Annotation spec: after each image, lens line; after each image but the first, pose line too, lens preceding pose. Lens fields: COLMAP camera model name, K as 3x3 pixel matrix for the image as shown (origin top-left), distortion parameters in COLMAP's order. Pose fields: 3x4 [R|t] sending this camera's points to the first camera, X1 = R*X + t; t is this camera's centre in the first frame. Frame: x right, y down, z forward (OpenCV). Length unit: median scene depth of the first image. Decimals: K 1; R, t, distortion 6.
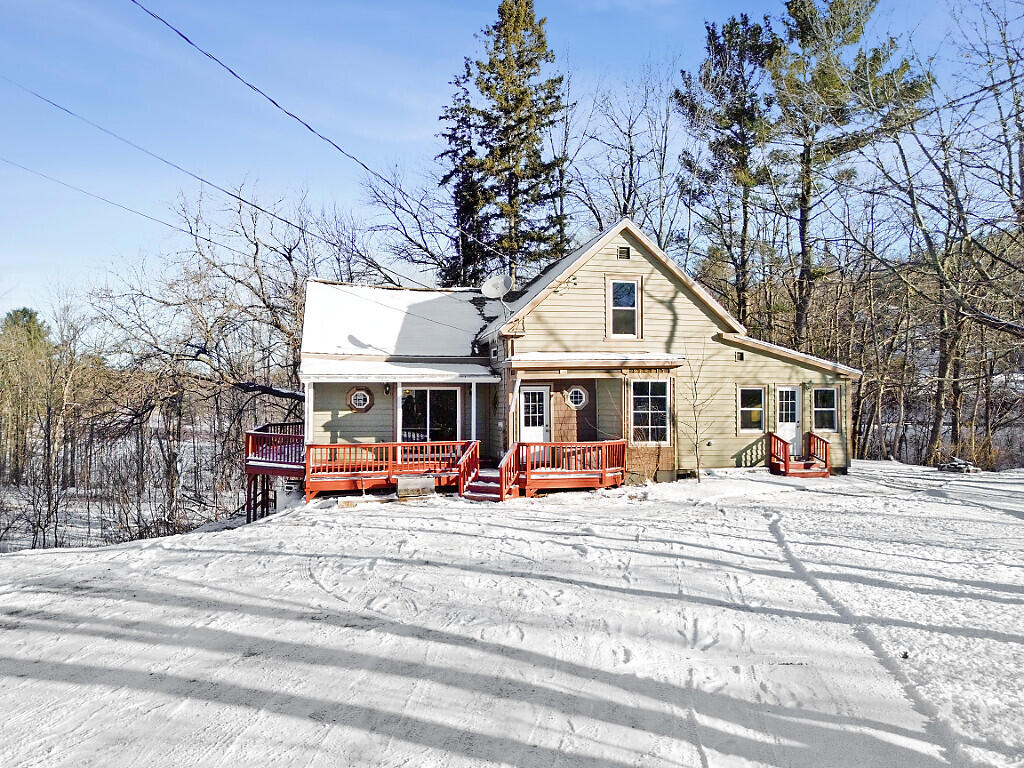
lens RADIAL K [[713.4, 0, 512.0], [0, 713.4, 384.0], [0, 0, 1]] dist [0.100322, -0.118687]
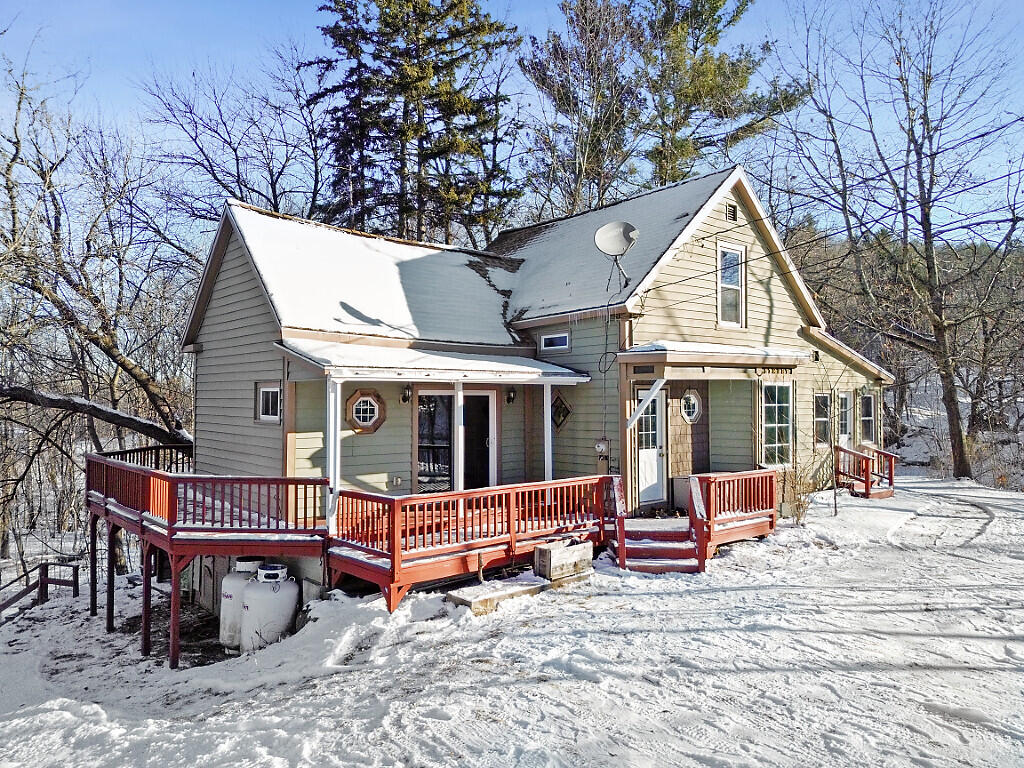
lens RADIAL K [[718.8, 0, 510.0], [0, 718.8, 394.5], [0, 0, 1]] dist [0.065974, -0.060073]
pose [[0.892492, 0.003910, 0.451046, -0.379042], [-0.006947, 0.999963, 0.005077, 0.004186], [-0.451009, -0.007665, 0.892486, 0.418153]]
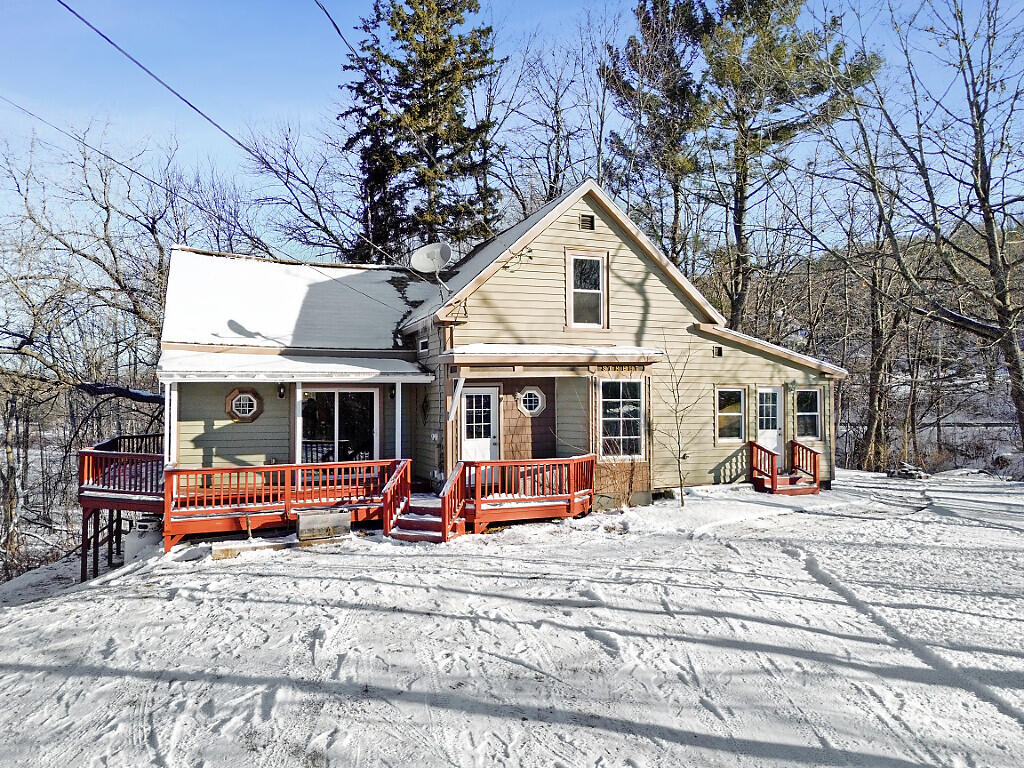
lens RADIAL K [[713.4, 0, 512.0], [0, 713.4, 384.0], [0, 0, 1]] dist [0.100322, -0.118687]
pose [[0.989211, 0.000170, 0.146500, -0.044963], [0.000099, 0.999998, -0.001824, 0.000840], [-0.146500, 0.001819, 0.989209, 0.207249]]
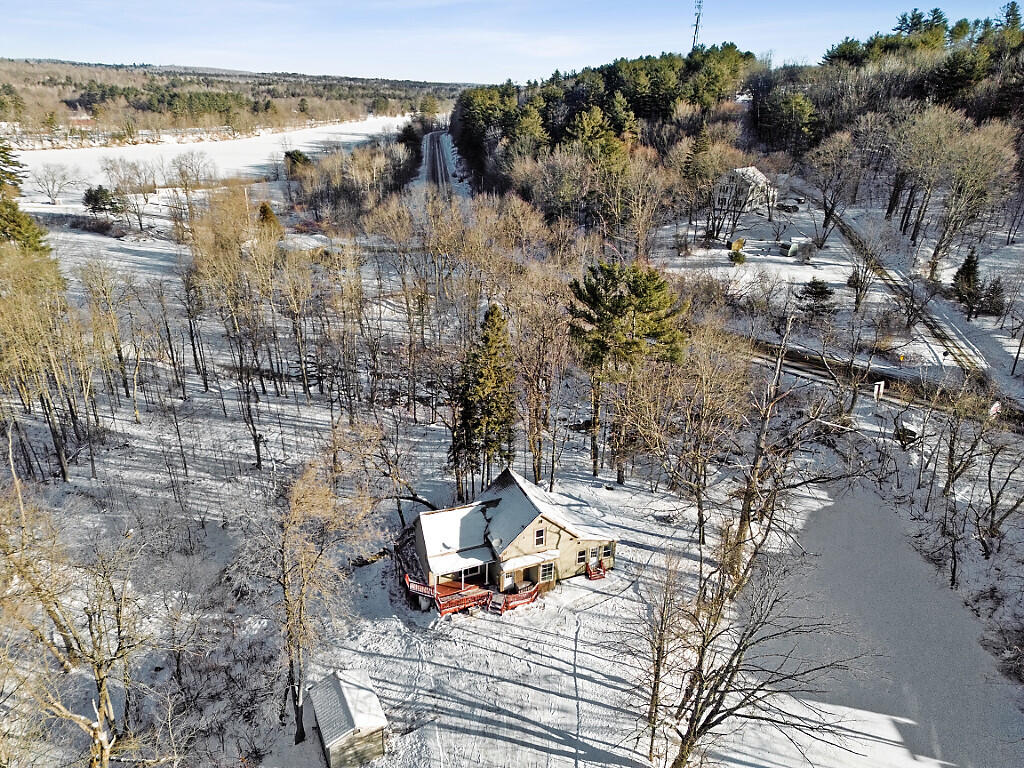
lens RADIAL K [[713.4, 0, 512.0], [0, 713.4, 384.0], [0, 0, 1]] dist [0.100322, -0.118687]
pose [[0.990763, -0.033673, 0.131354, -0.304906], [-0.020553, 0.920193, 0.390925, -1.754103], [-0.134035, -0.390014, 0.911002, -1.339727]]
